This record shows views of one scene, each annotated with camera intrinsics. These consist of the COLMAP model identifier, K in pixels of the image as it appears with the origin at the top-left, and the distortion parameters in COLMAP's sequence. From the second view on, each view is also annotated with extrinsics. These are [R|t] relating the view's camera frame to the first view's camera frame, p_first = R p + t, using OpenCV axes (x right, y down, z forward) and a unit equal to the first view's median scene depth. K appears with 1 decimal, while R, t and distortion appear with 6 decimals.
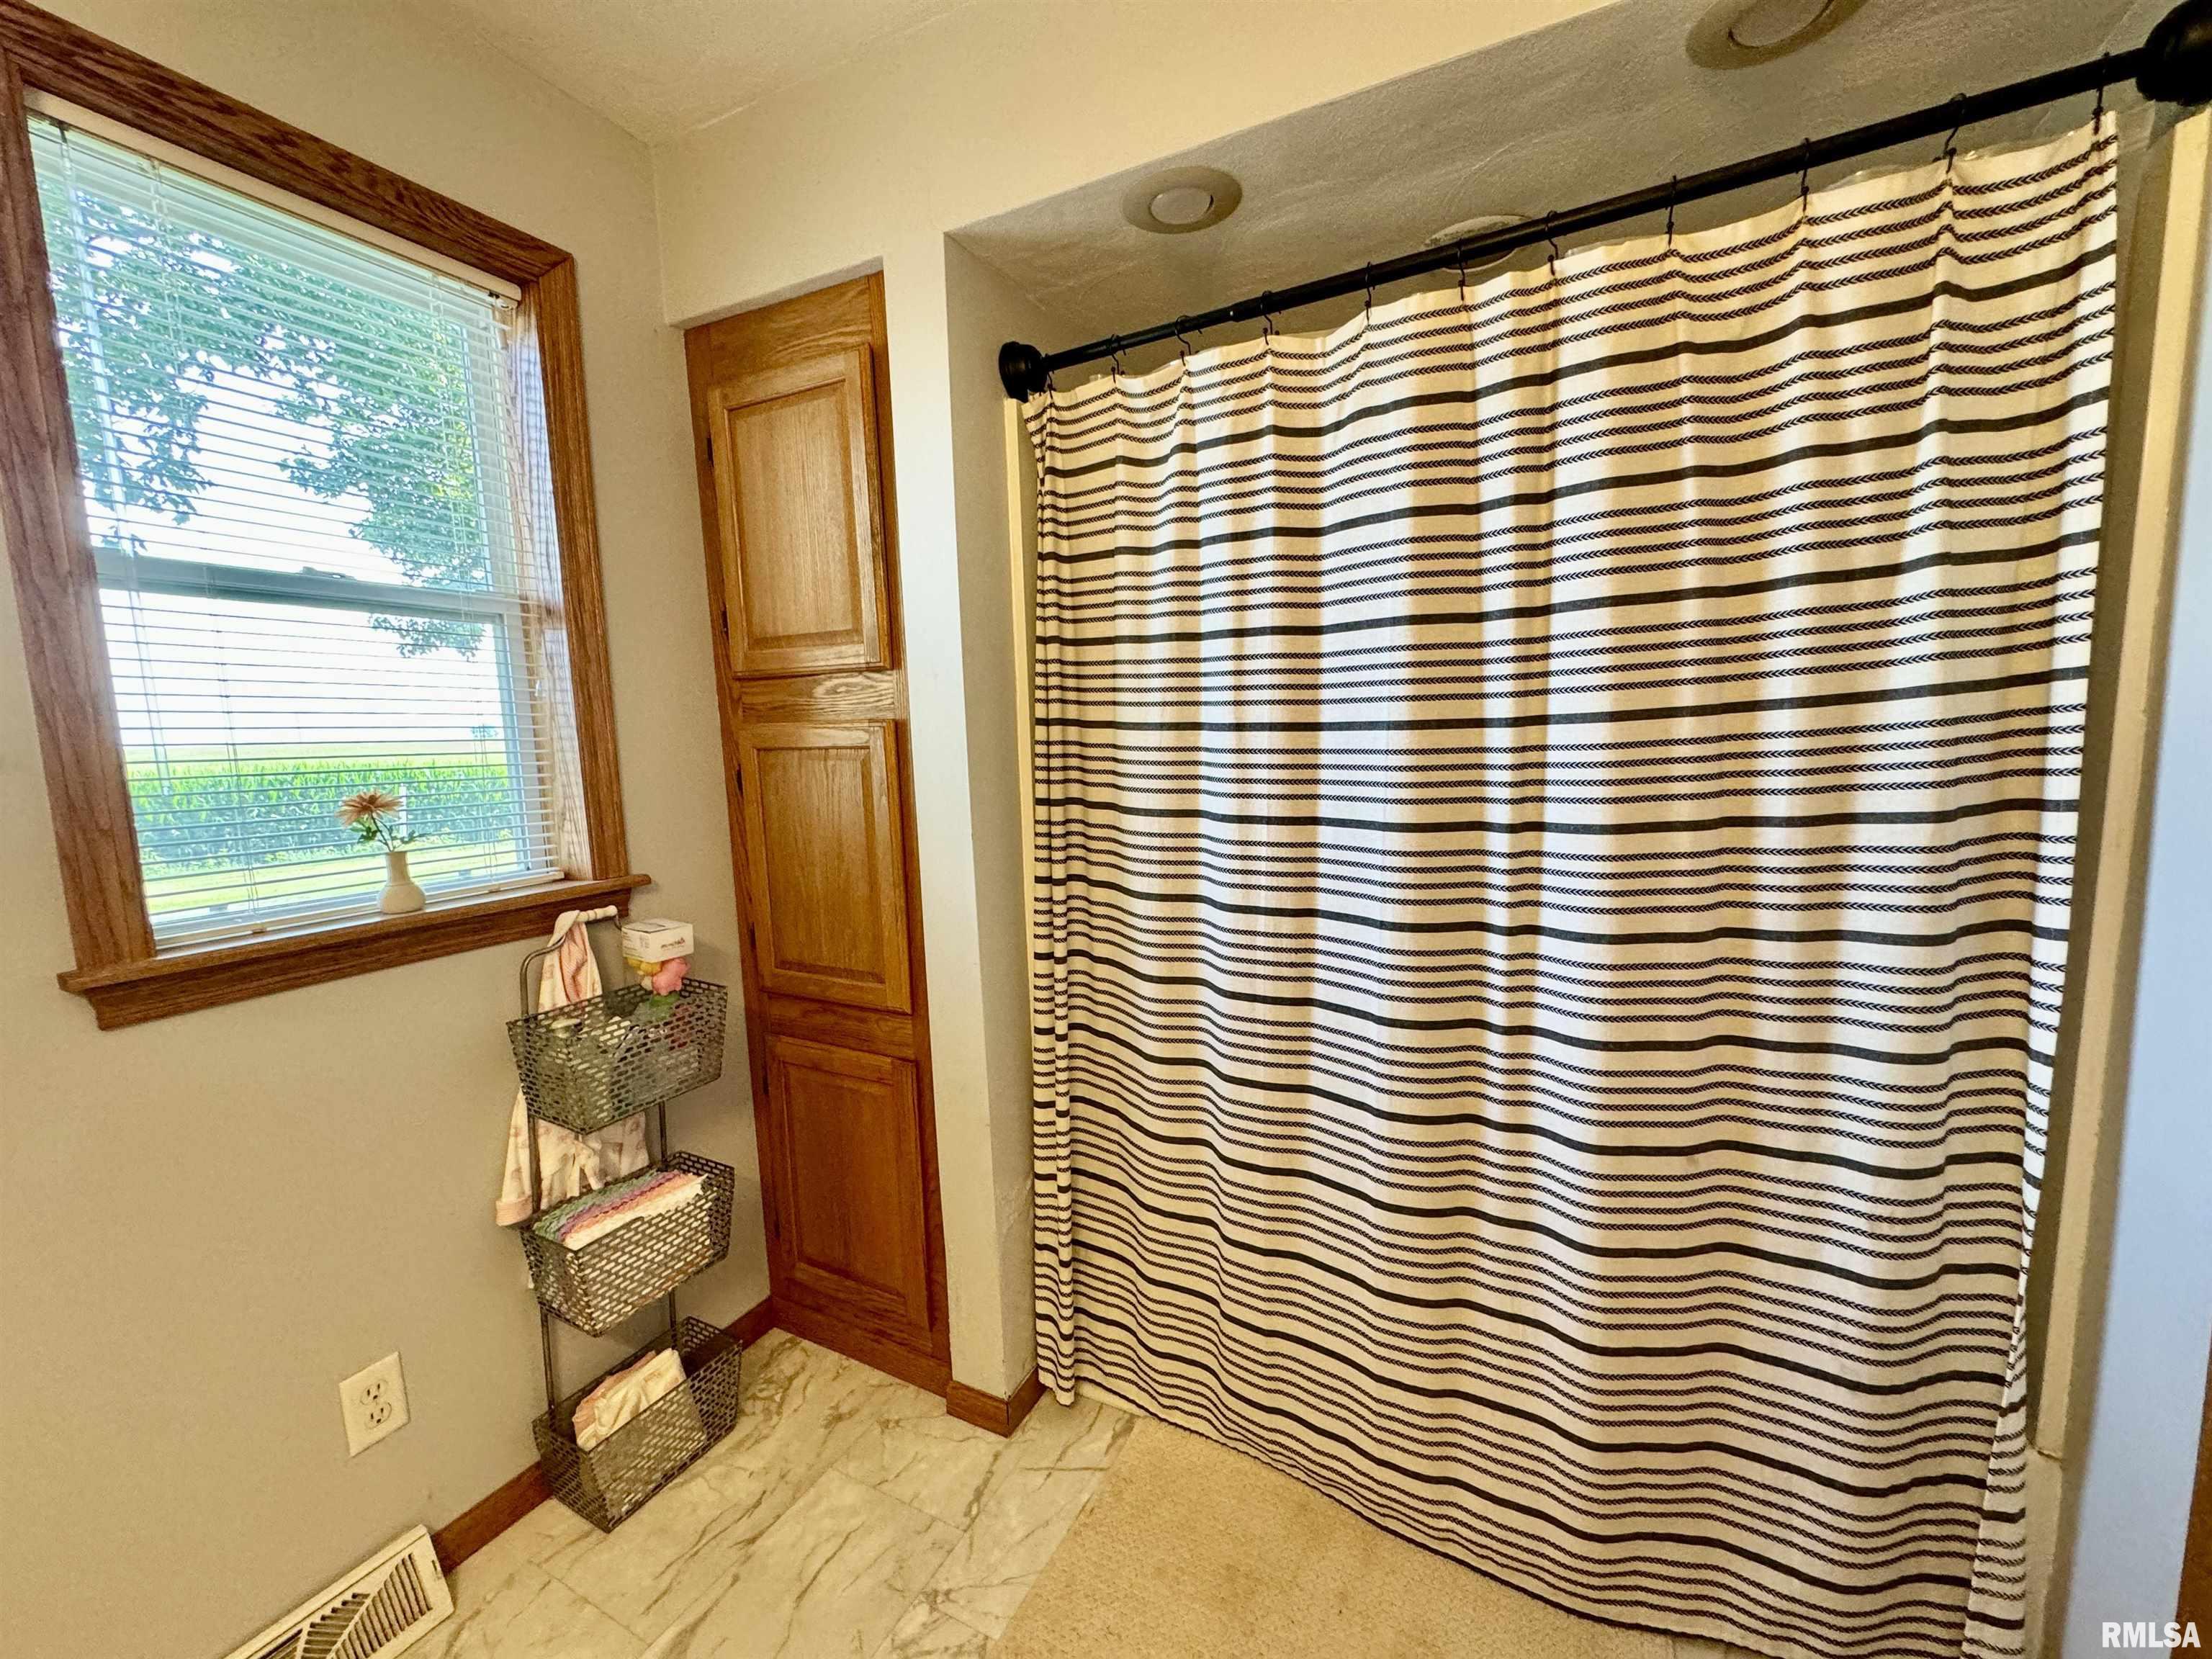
lens RADIAL K [[881.4, 0, 1107.6], [0, 881.4, 827.0], [0, 0, 1]] dist [-0.004009, 0.000397]
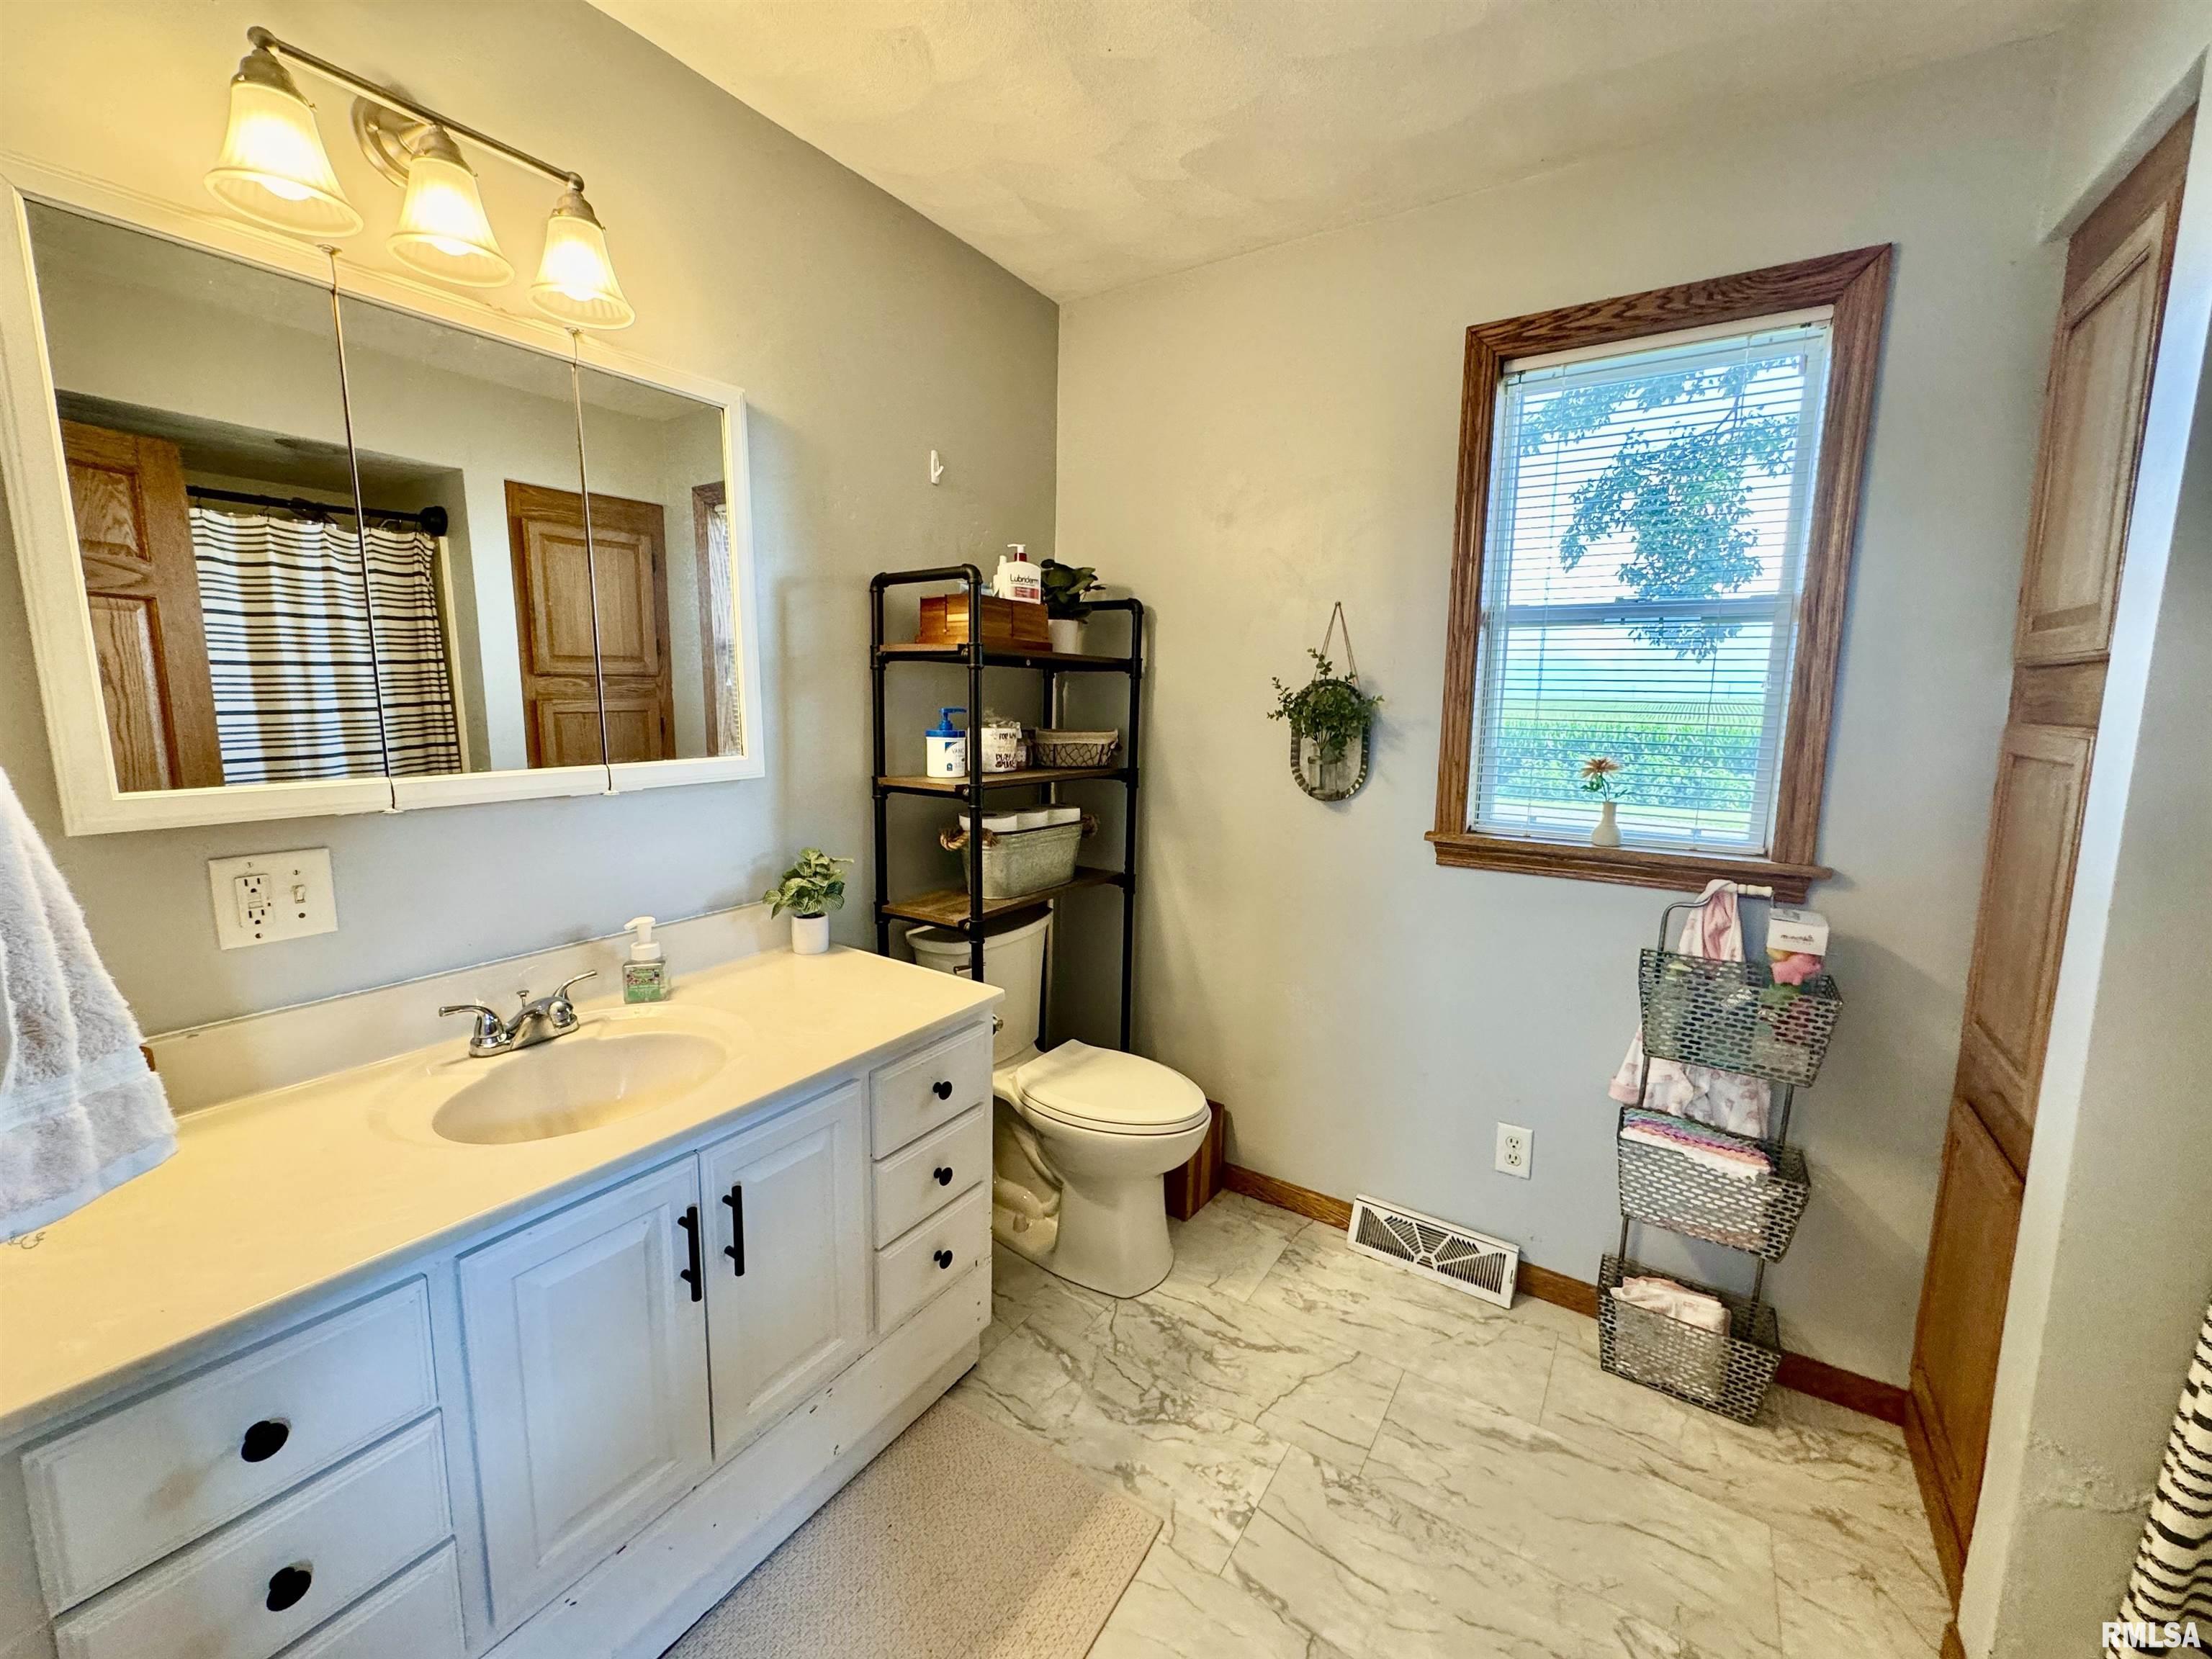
lens RADIAL K [[881.4, 0, 1107.6], [0, 881.4, 827.0], [0, 0, 1]] dist [-0.004009, 0.000397]
pose [[-0.099106, 0.173259, -0.979877, 0.577030], [-0.122217, 0.975150, 0.184785, -0.084314], [0.987543, 0.138071, -0.075468, 0.296927]]
